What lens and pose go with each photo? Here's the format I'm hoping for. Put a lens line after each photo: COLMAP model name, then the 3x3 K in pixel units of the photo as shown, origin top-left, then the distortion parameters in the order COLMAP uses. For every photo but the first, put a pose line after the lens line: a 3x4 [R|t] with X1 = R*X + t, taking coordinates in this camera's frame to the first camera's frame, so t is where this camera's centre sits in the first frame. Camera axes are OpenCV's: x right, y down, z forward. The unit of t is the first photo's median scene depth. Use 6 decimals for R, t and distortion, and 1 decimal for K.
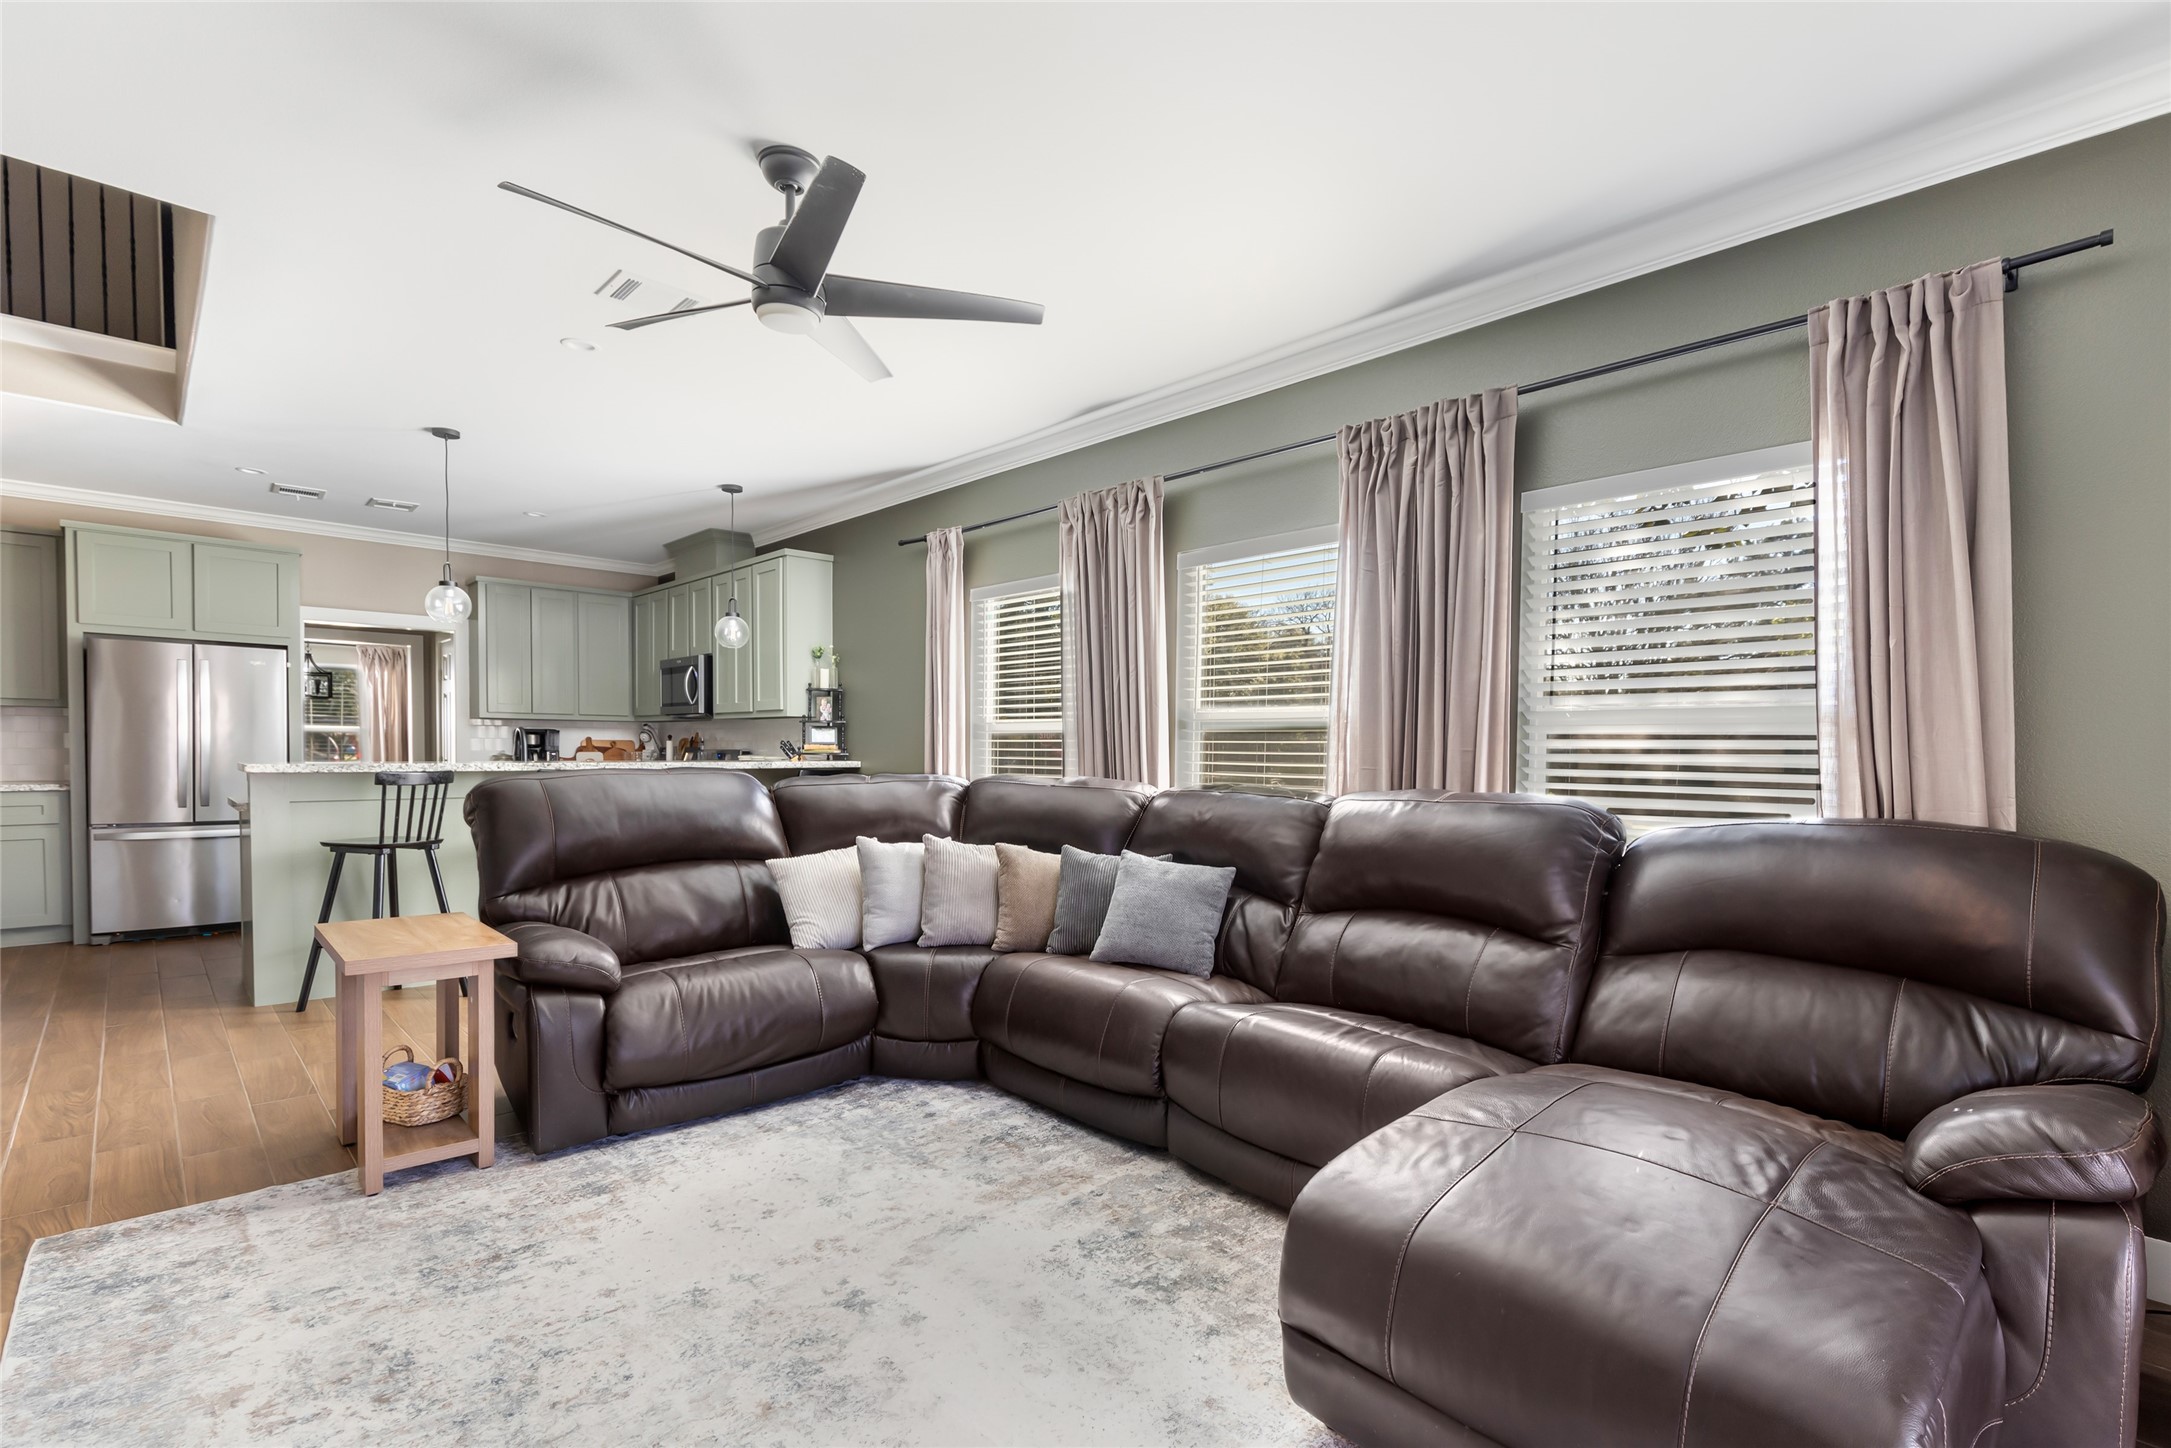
lens RADIAL K [[998.7, 0, 1081.0], [0, 998.7, 752.3], [0, 0, 1]] dist [-0.000031, 0.000043]
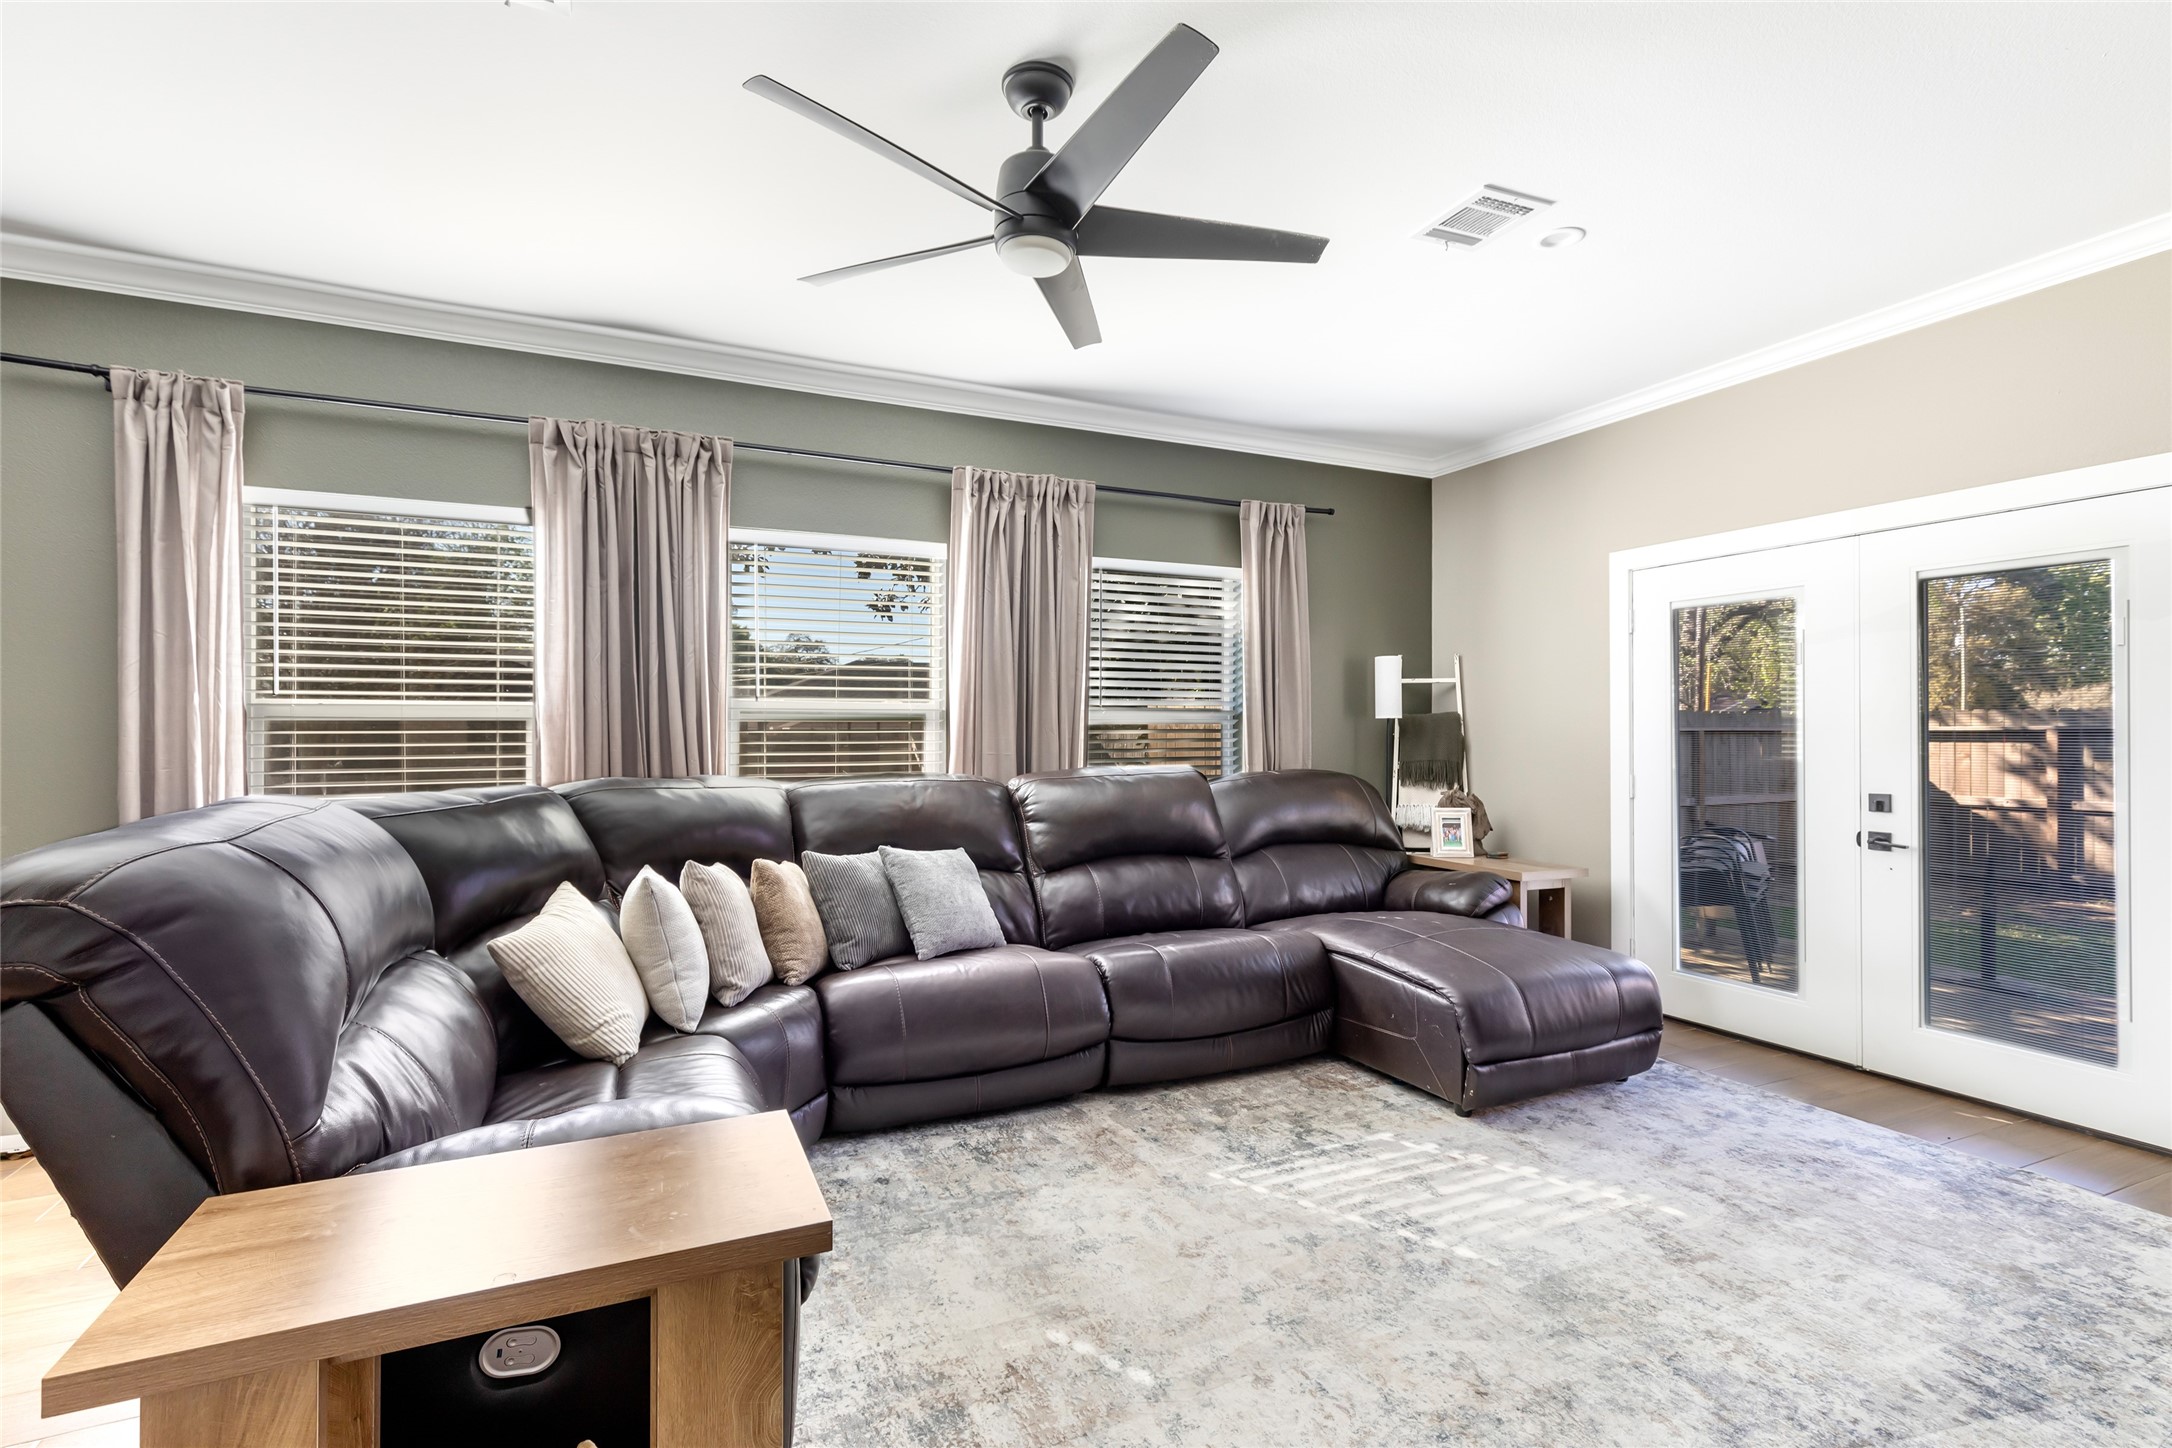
lens RADIAL K [[965.0, 0, 1080.5], [0, 965.0, 732.6], [0, 0, 1]] dist [0.000653, 0.000022]
pose [[0.332909, -0.008094, 0.942924, -0.961921], [0.009293, 0.999943, 0.005302, -0.018362], [-0.942913, 0.006998, 0.332965, 0.638506]]
